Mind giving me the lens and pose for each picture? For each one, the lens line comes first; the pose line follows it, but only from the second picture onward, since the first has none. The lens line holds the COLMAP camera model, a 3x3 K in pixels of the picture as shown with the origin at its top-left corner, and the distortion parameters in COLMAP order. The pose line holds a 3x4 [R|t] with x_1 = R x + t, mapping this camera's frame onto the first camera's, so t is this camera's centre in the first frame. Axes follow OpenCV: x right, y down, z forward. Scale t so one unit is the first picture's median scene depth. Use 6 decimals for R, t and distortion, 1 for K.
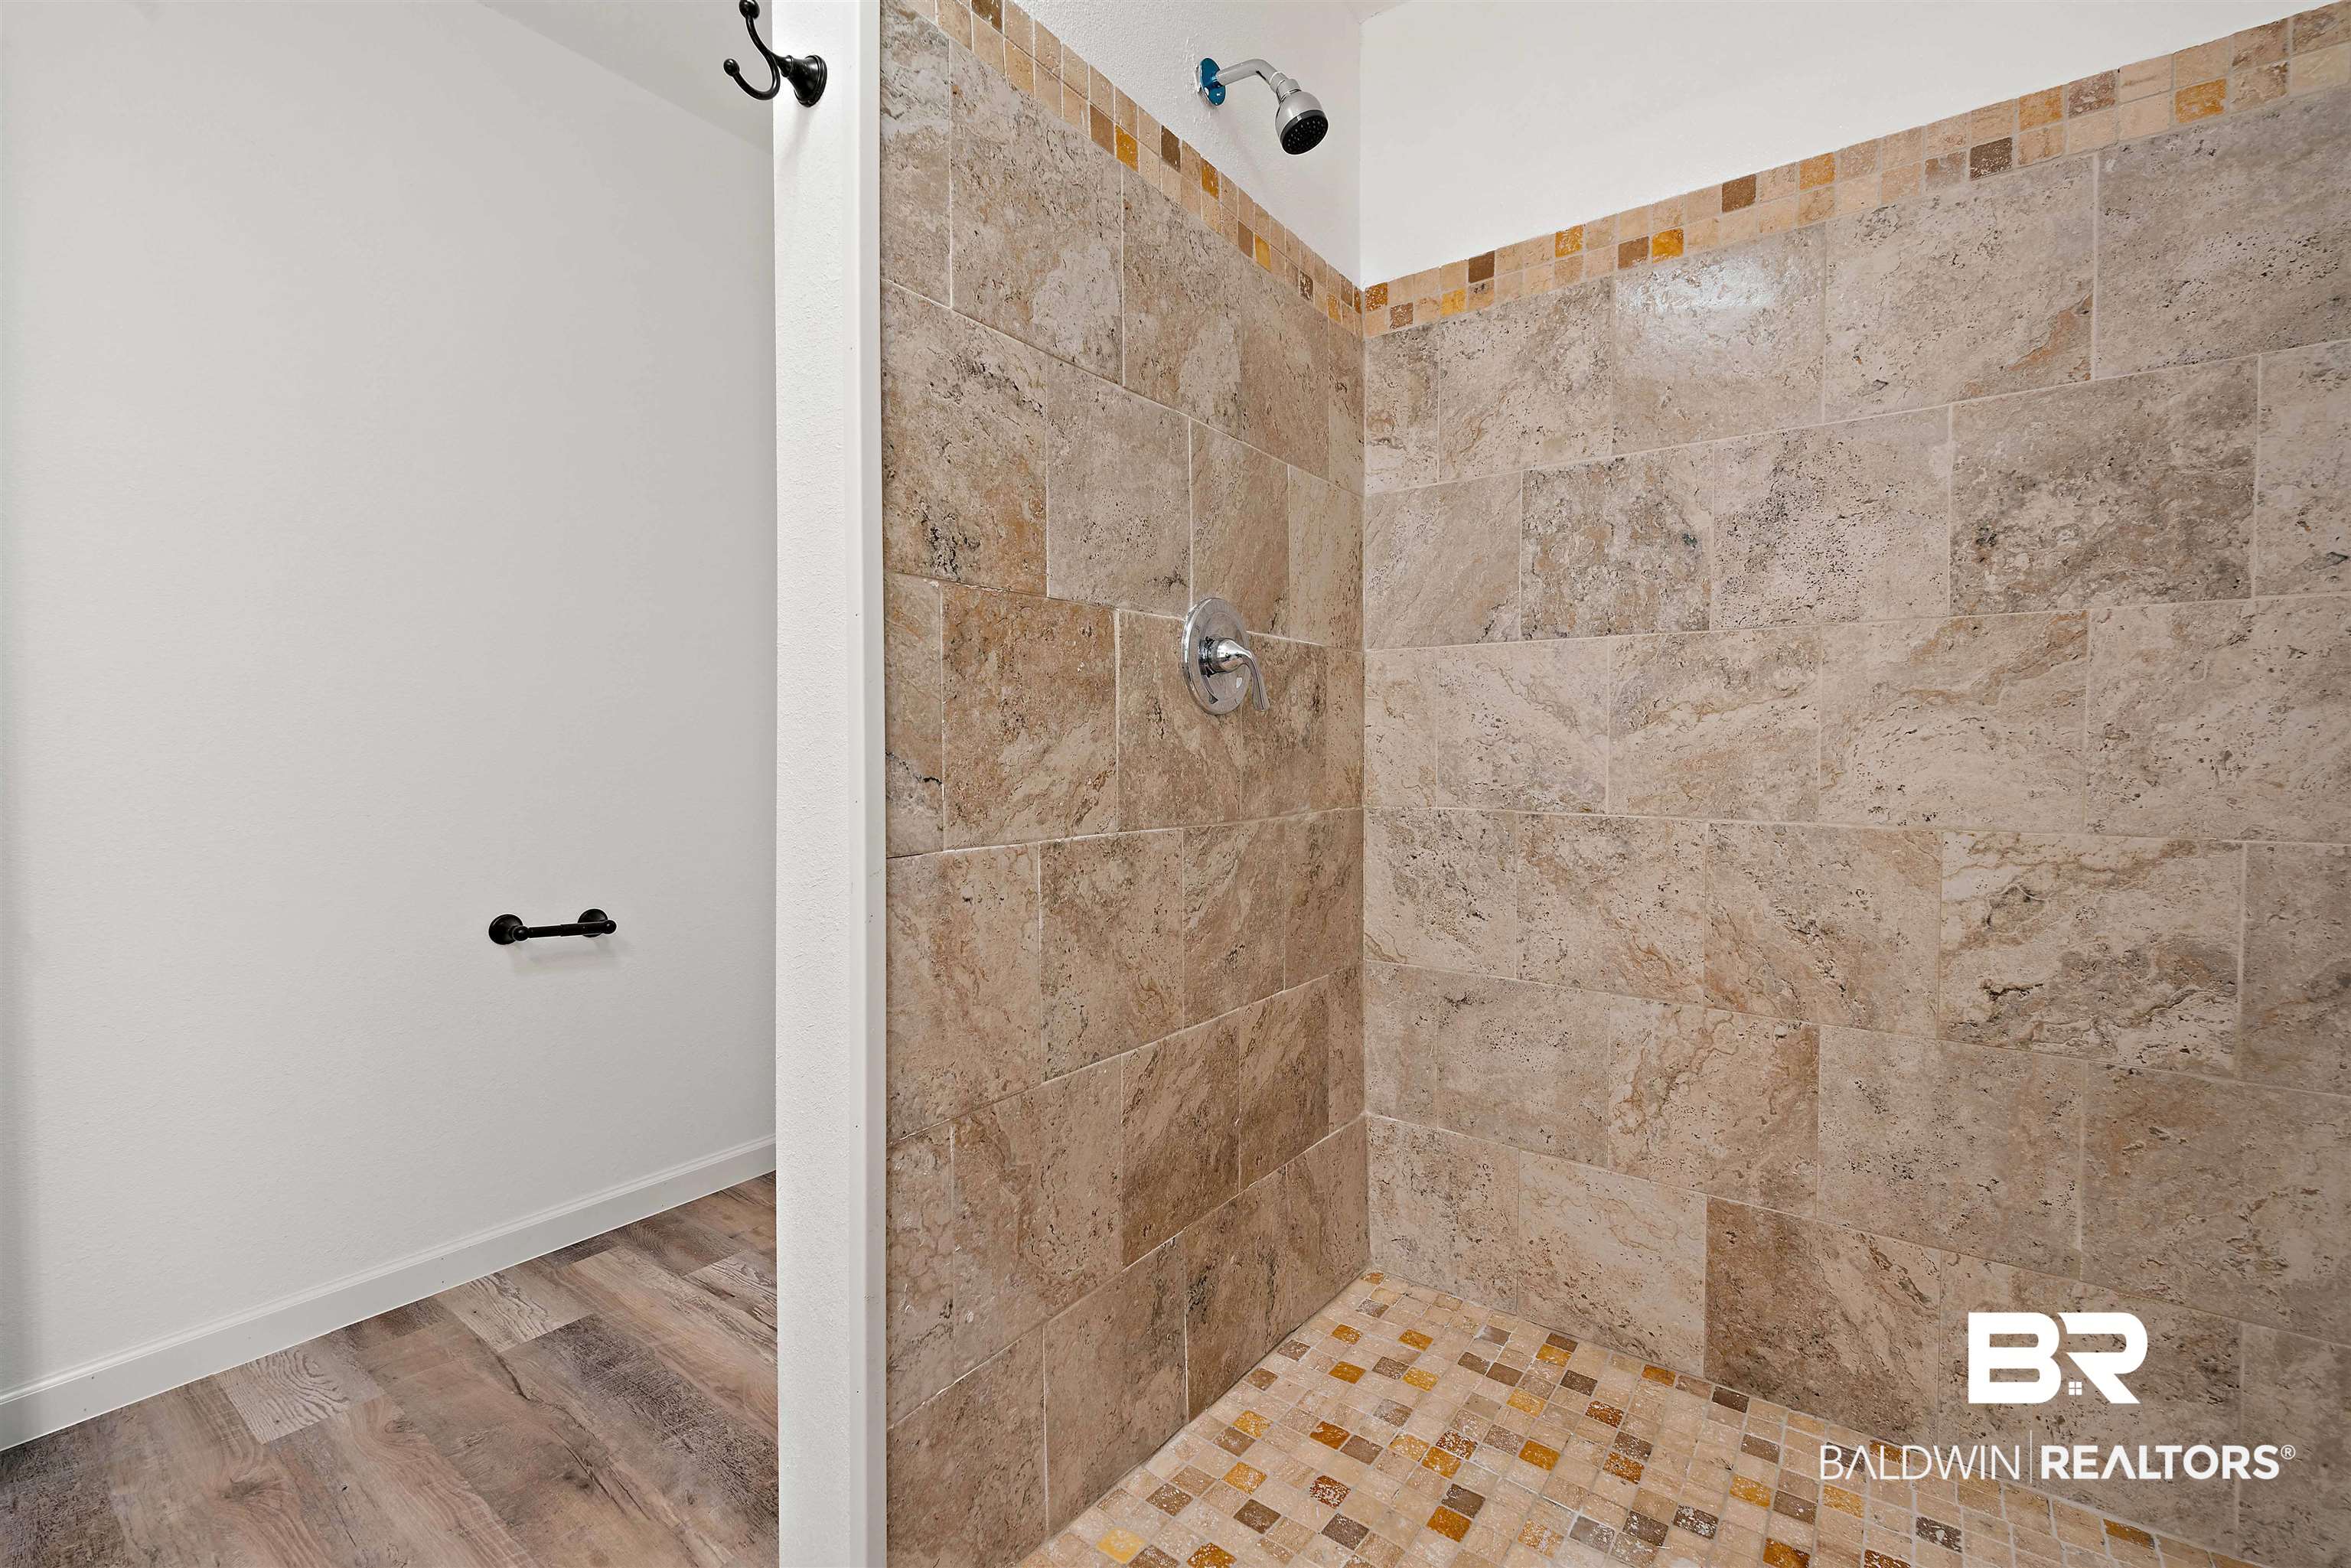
lens RADIAL K [[1005.7, 0, 1175.1], [0, 1005.7, 772.8], [0, 0, 1]] dist [-0.002309, -0.000078]
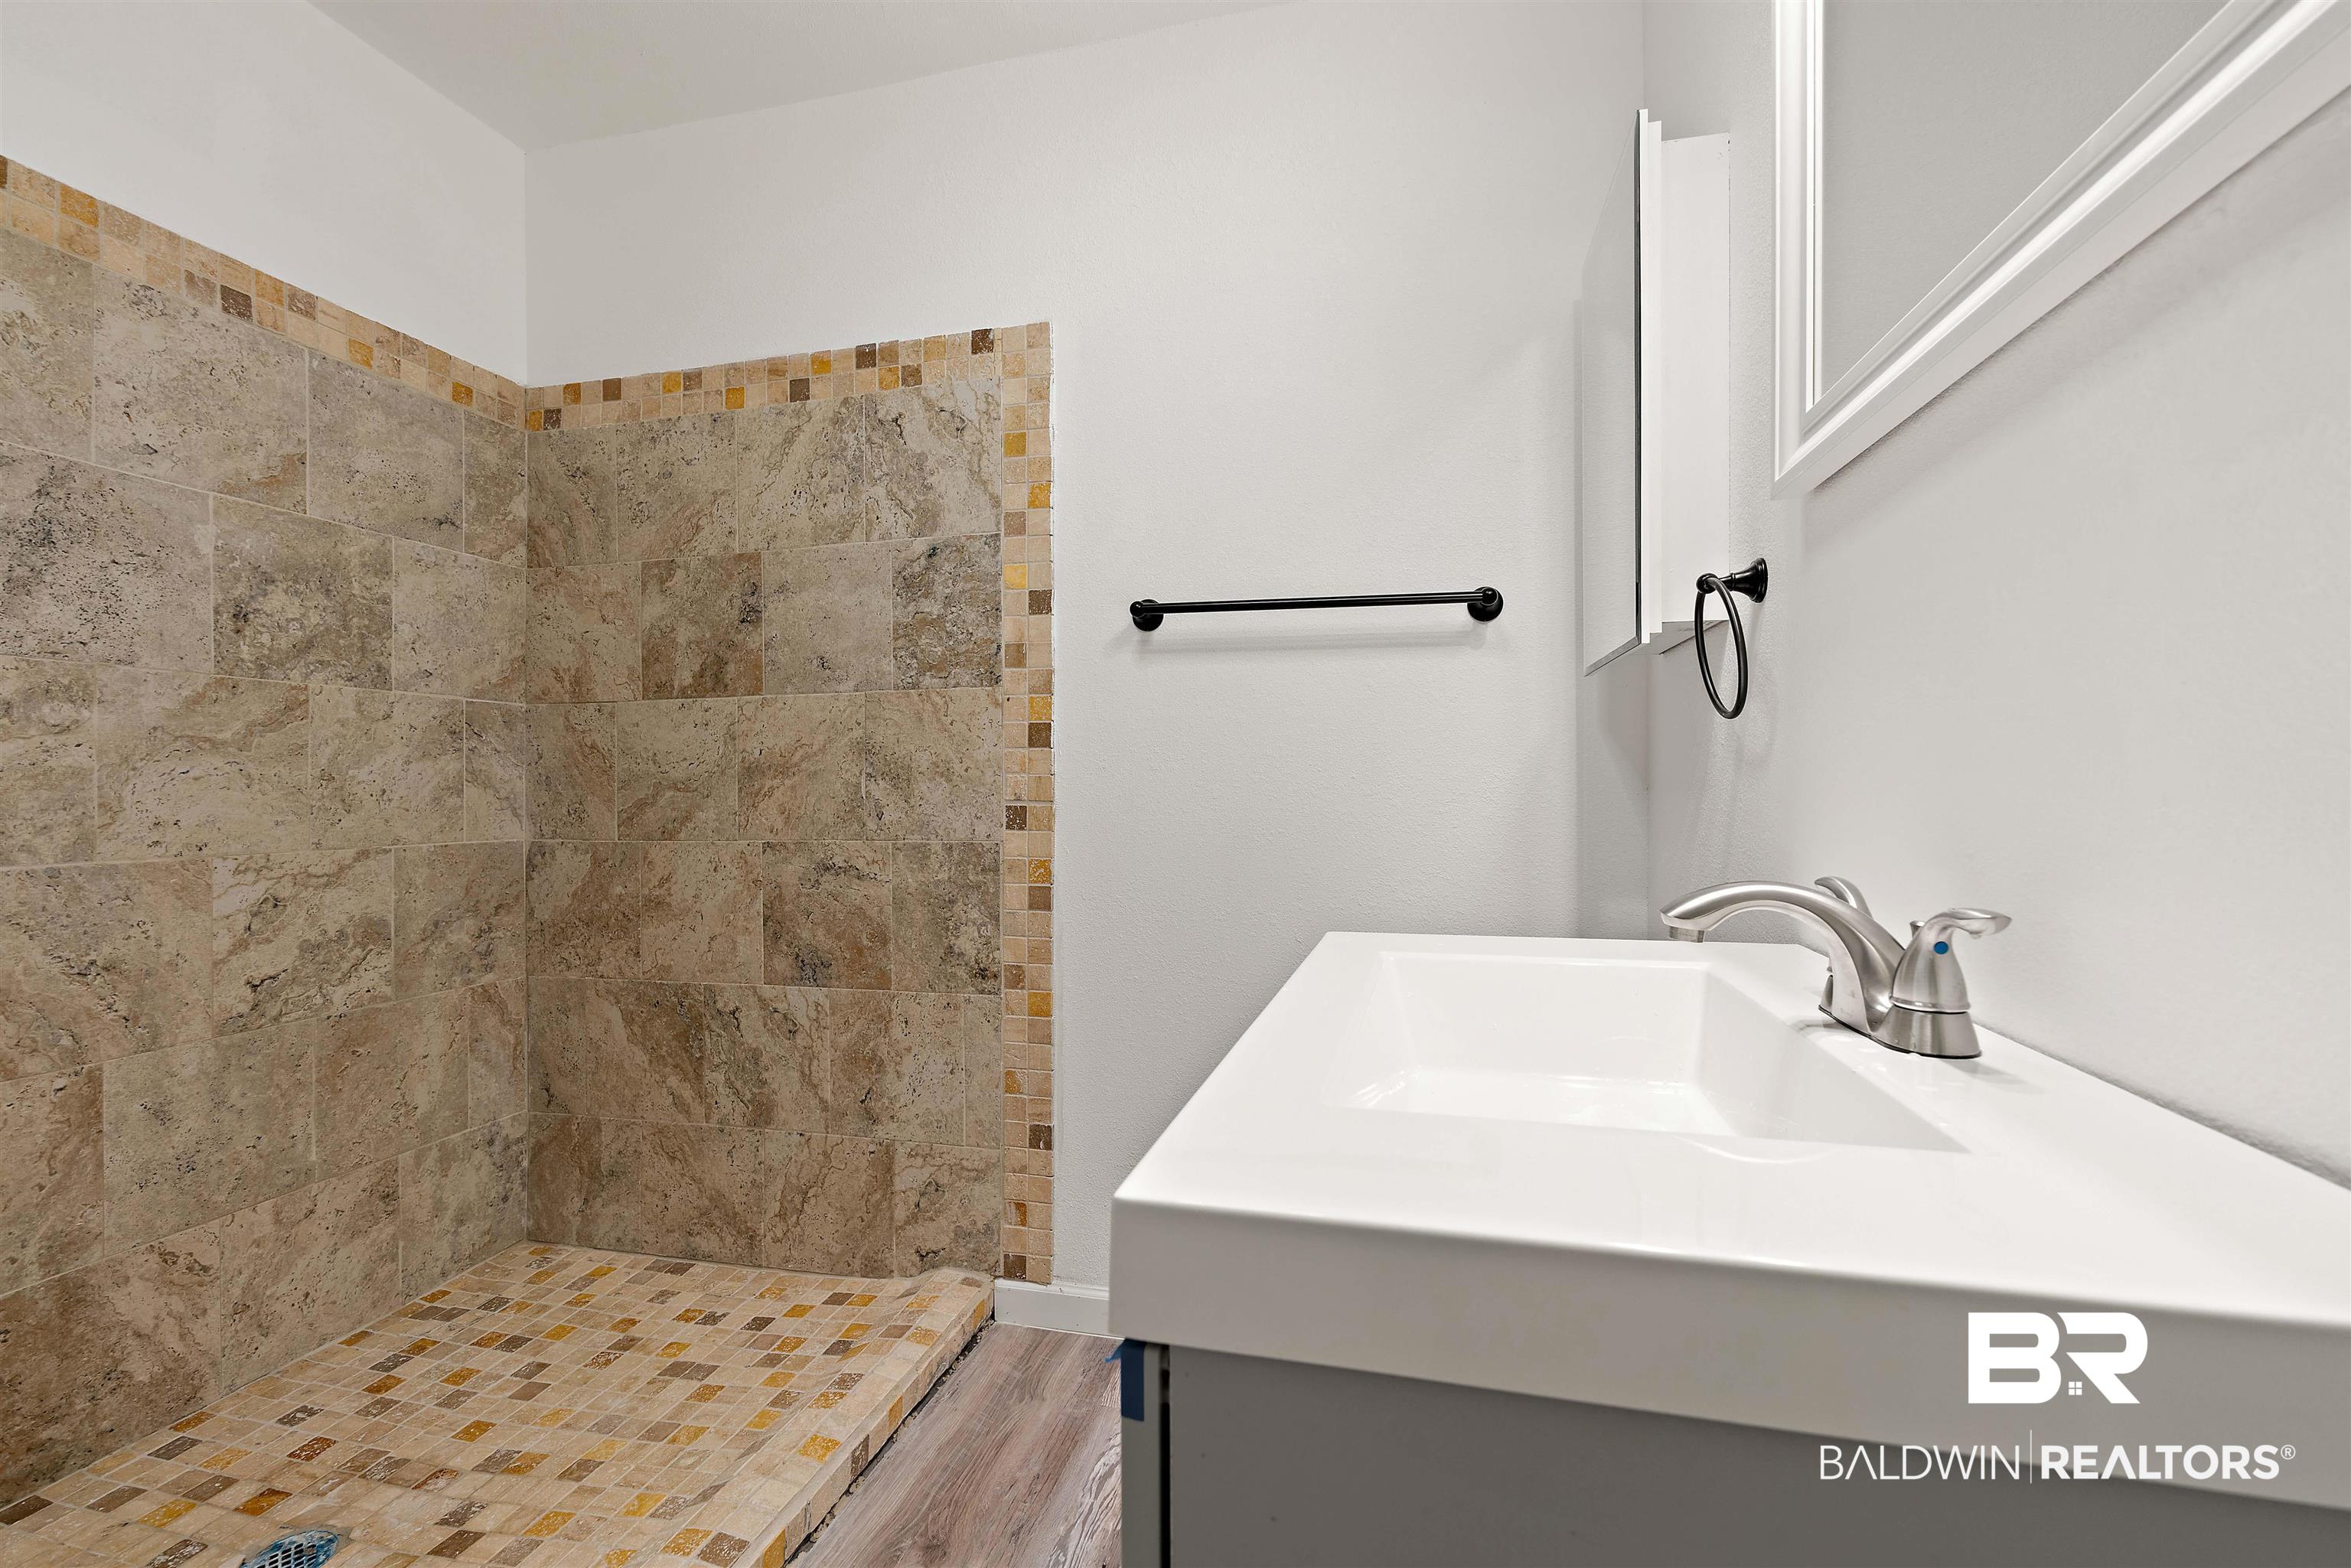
lens RADIAL K [[1005.7, 0, 1177.2], [0, 1005.7, 784.5], [0, 0, 1]] dist [-0.002309, -0.000078]
pose [[-0.380255, -0.001510, 0.924880, -0.740732], [0.016094, 0.999836, 0.008249, -0.018969], [-0.924742, 0.018021, -0.380169, 0.410951]]
